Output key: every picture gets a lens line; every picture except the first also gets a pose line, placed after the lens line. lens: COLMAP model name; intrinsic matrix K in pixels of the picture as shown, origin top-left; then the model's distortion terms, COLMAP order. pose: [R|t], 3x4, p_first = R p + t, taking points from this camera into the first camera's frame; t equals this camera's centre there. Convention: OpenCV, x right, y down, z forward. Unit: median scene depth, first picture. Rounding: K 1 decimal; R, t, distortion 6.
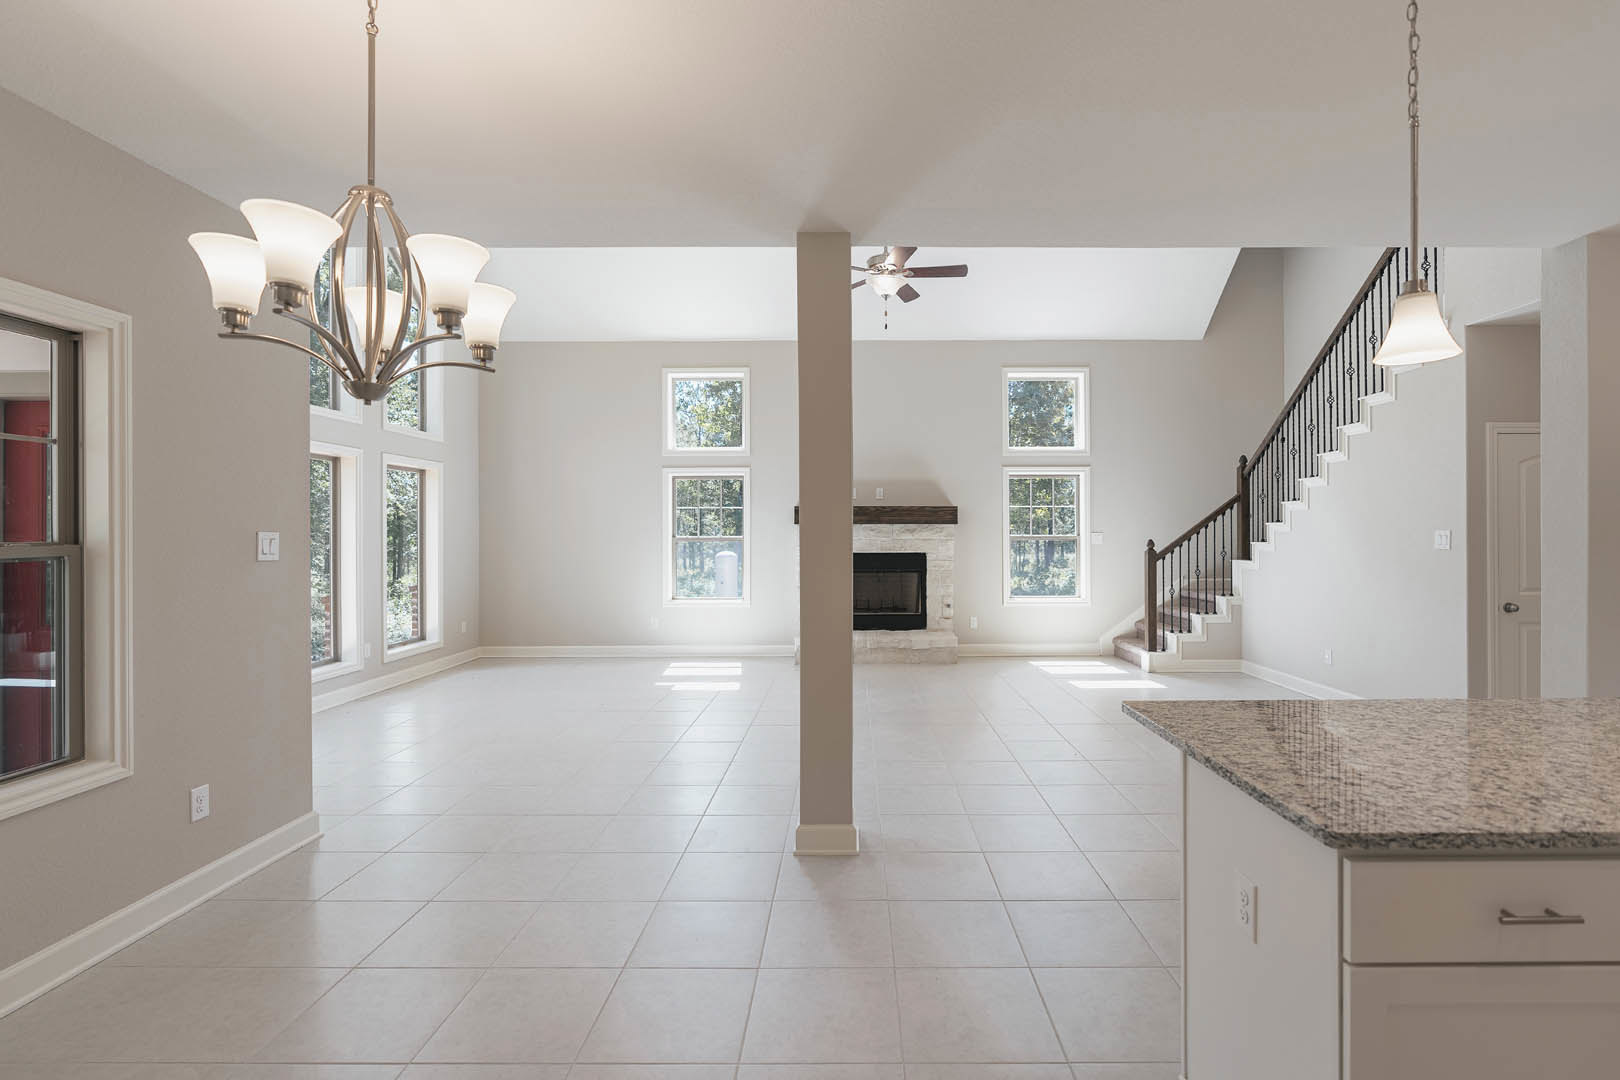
lens RADIAL K [[752.3, 0, 852.2], [0, 752.3, 534.3], [0, 0, 1]] dist [-0.002166, 0.000414]
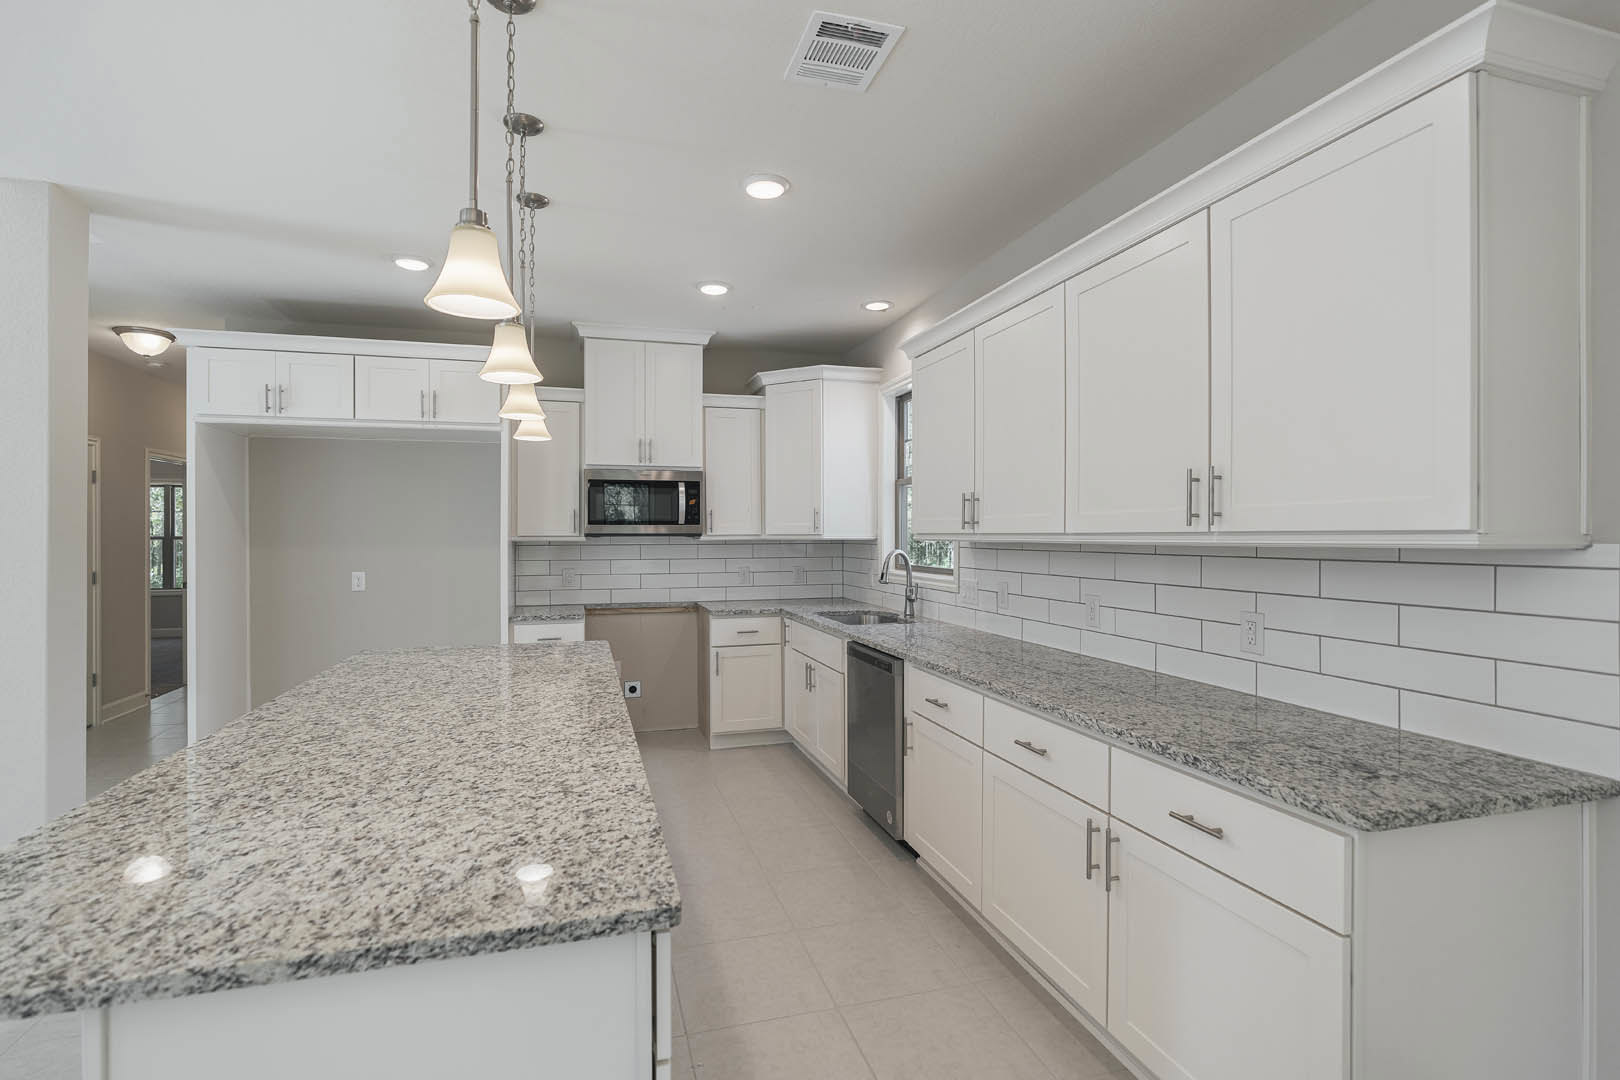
lens RADIAL K [[747.1, 0, 782.2], [0, 747.1, 536.1], [0, 0, 1]] dist [-0.010006, 0.000722]
pose [[-0.257780, -0.000178, 0.966204, -0.021522], [0.006331, 0.999978, 0.001873, 0.002416], [-0.966183, 0.006600, -0.257773, 0.178335]]
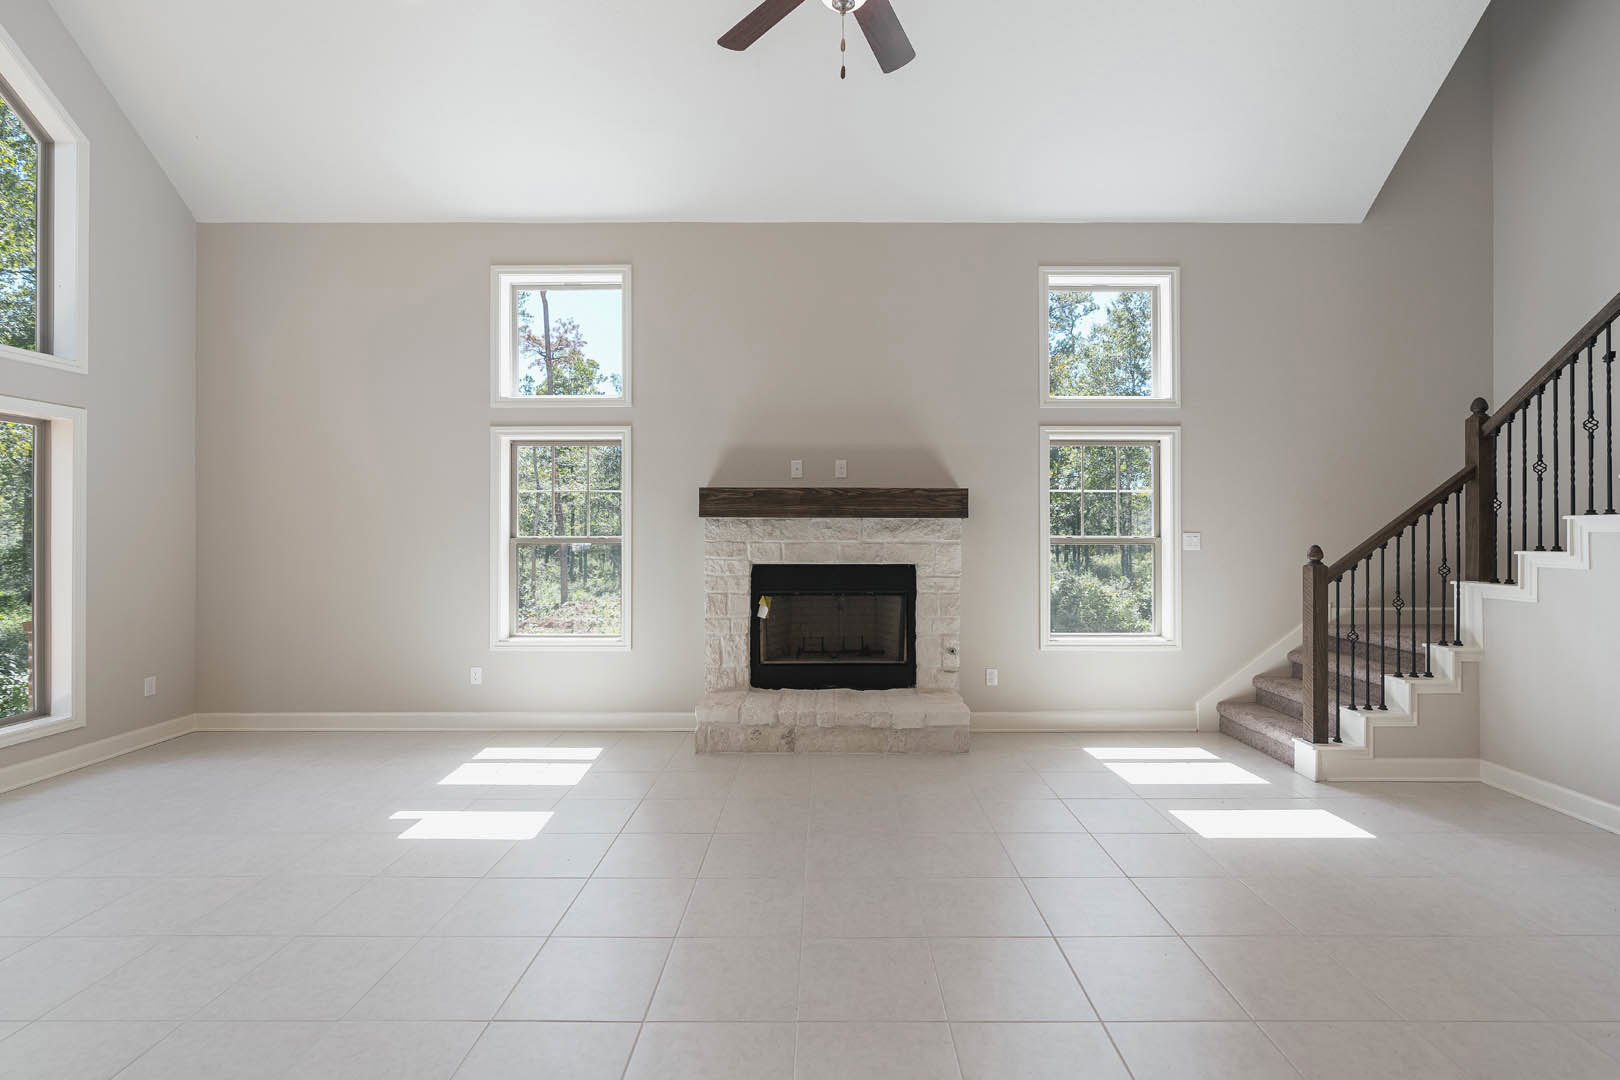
lens RADIAL K [[732.8, 0, 817.7], [0, 732.8, 529.7], [0, 0, 1]] dist [-0.009401, 0.000107]
pose [[0.999911, 0.003101, -0.012971, 0.028714], [-0.003165, 0.999983, -0.004945, -0.000808], [0.012956, 0.004985, 0.999904, 0.445421]]
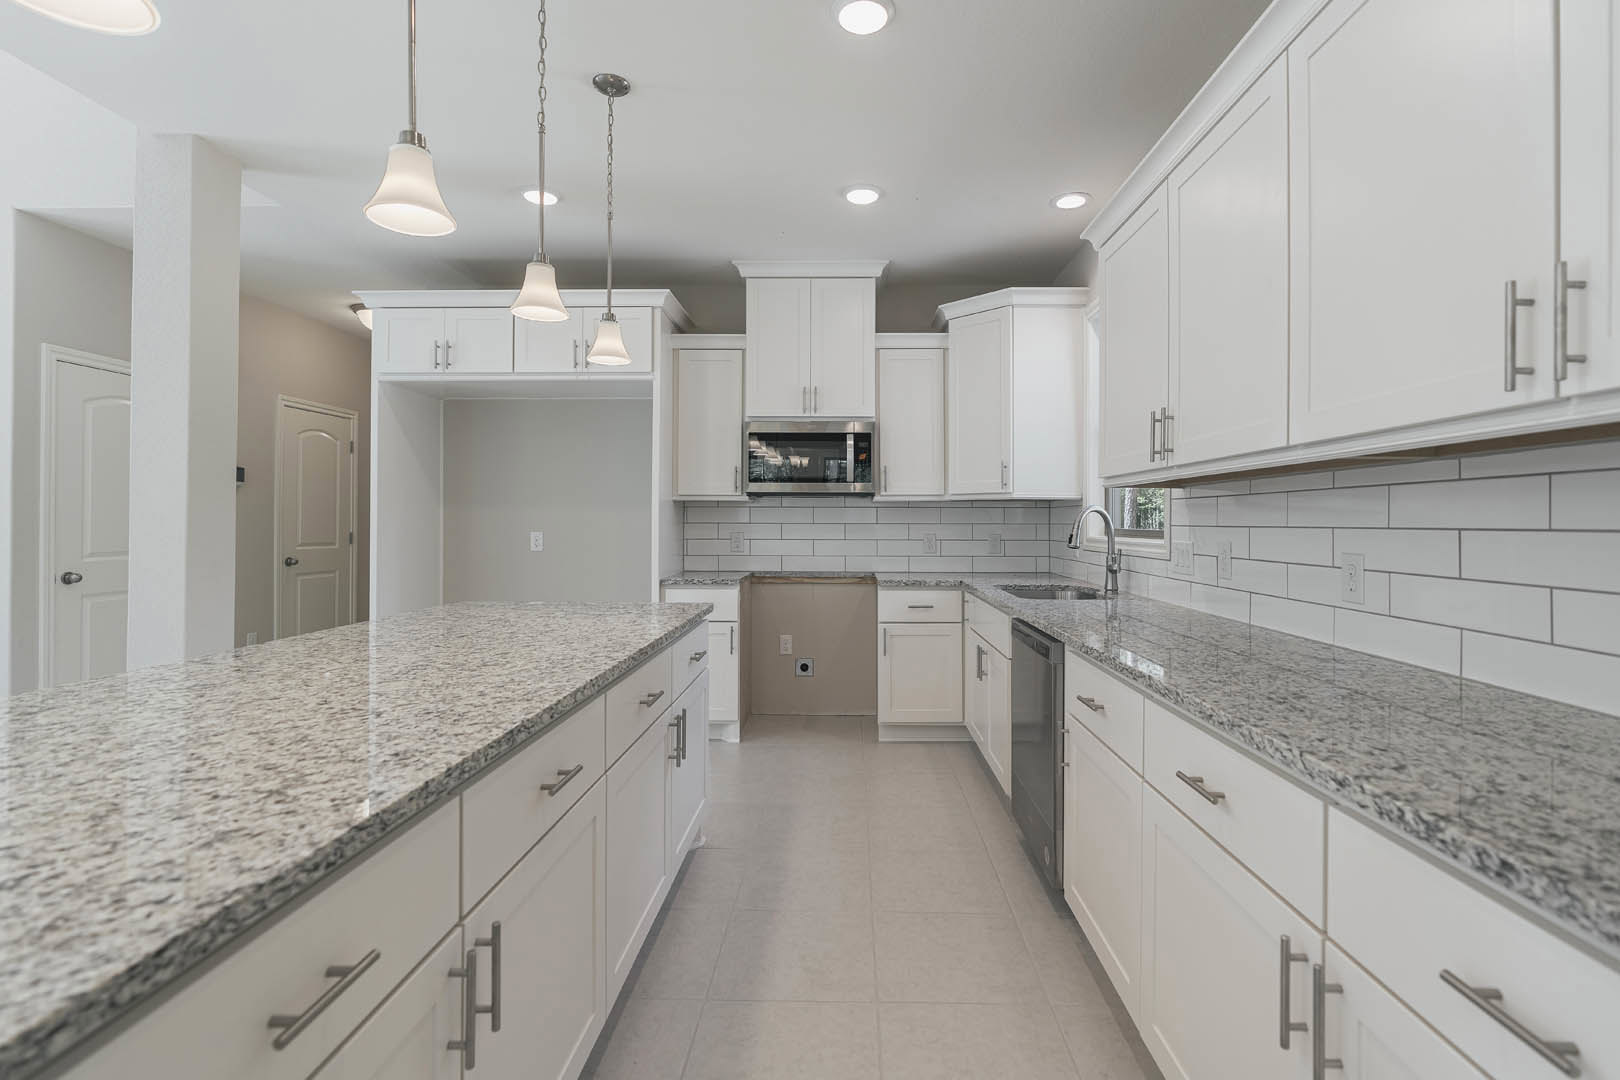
lens RADIAL K [[742.8, 0, 845.3], [0, 742.8, 514.9], [0, 0, 1]] dist [-0.005144, 0.001334]
pose [[0.013620, 0.011851, 0.999837, 0.055170], [-0.001662, 0.999929, -0.011829, 0.023545], [-0.999906, -0.001500, 0.013639, 0.095516]]
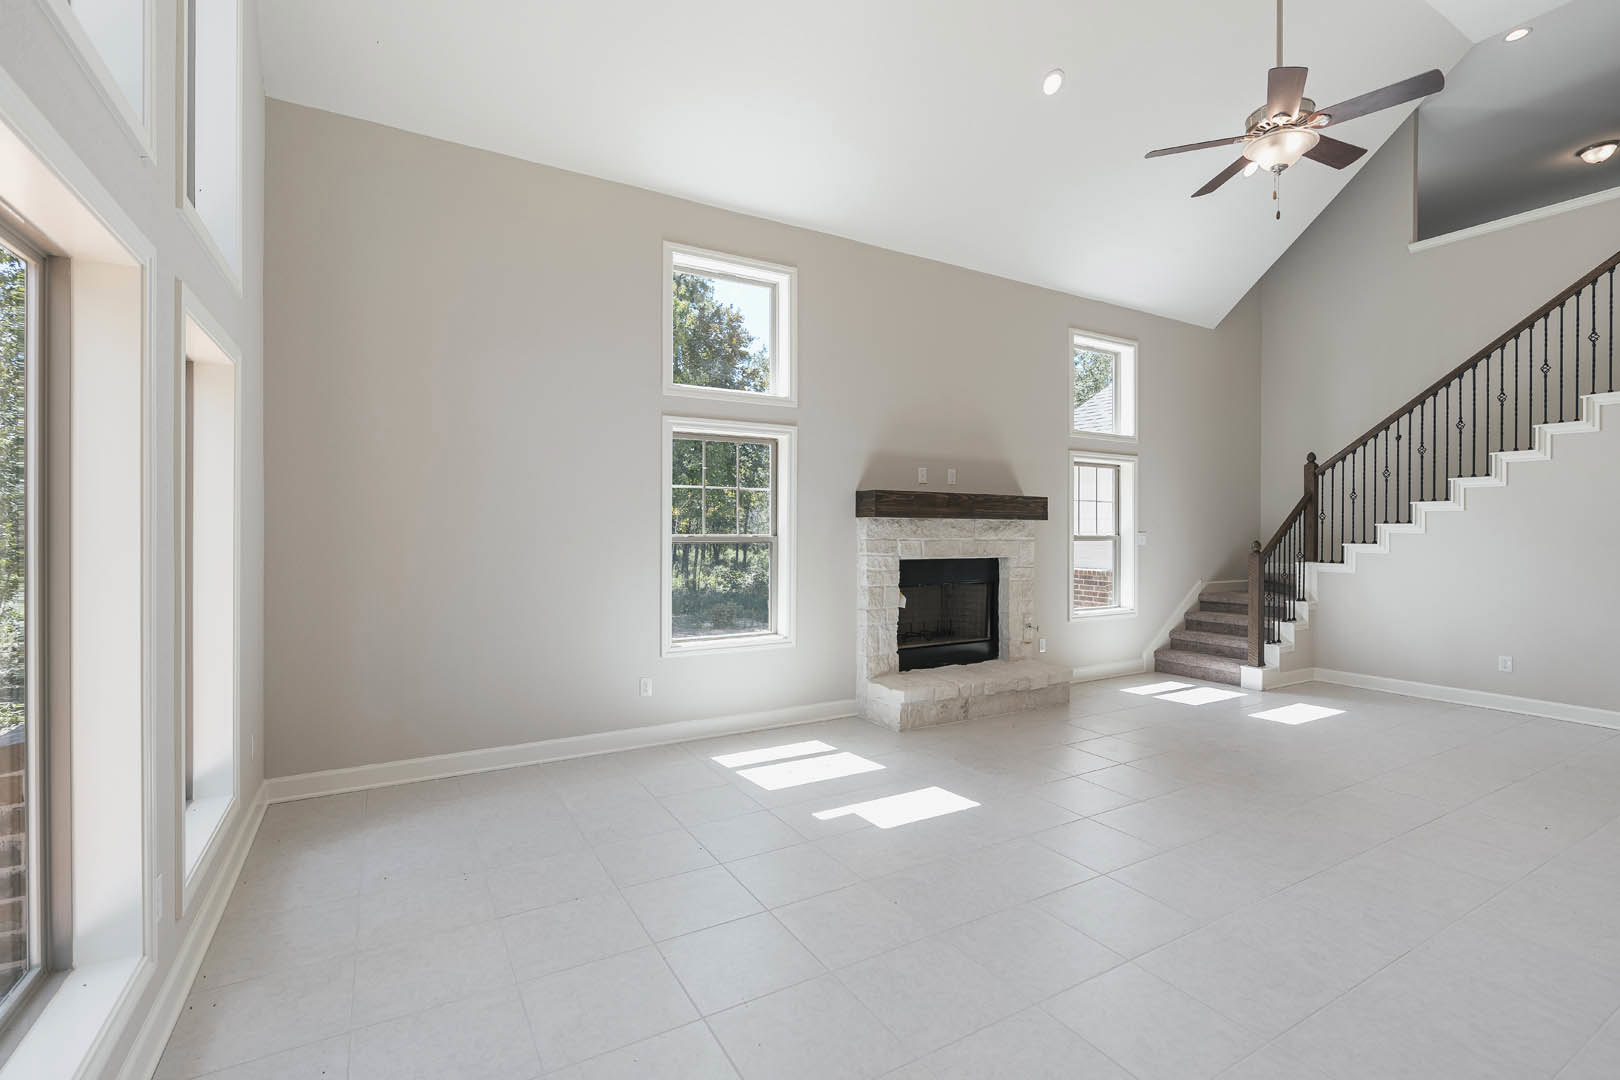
lens RADIAL K [[739.7, 0, 823.5], [0, 739.7, 531.7], [0, 0, 1]] dist [0.000519, 0.000351]
pose [[0.862147, 0.006332, 0.506618, -0.482690], [-0.006272, 0.999979, -0.001825, 0.001132], [-0.506619, -0.001604, 0.862169, 0.505957]]
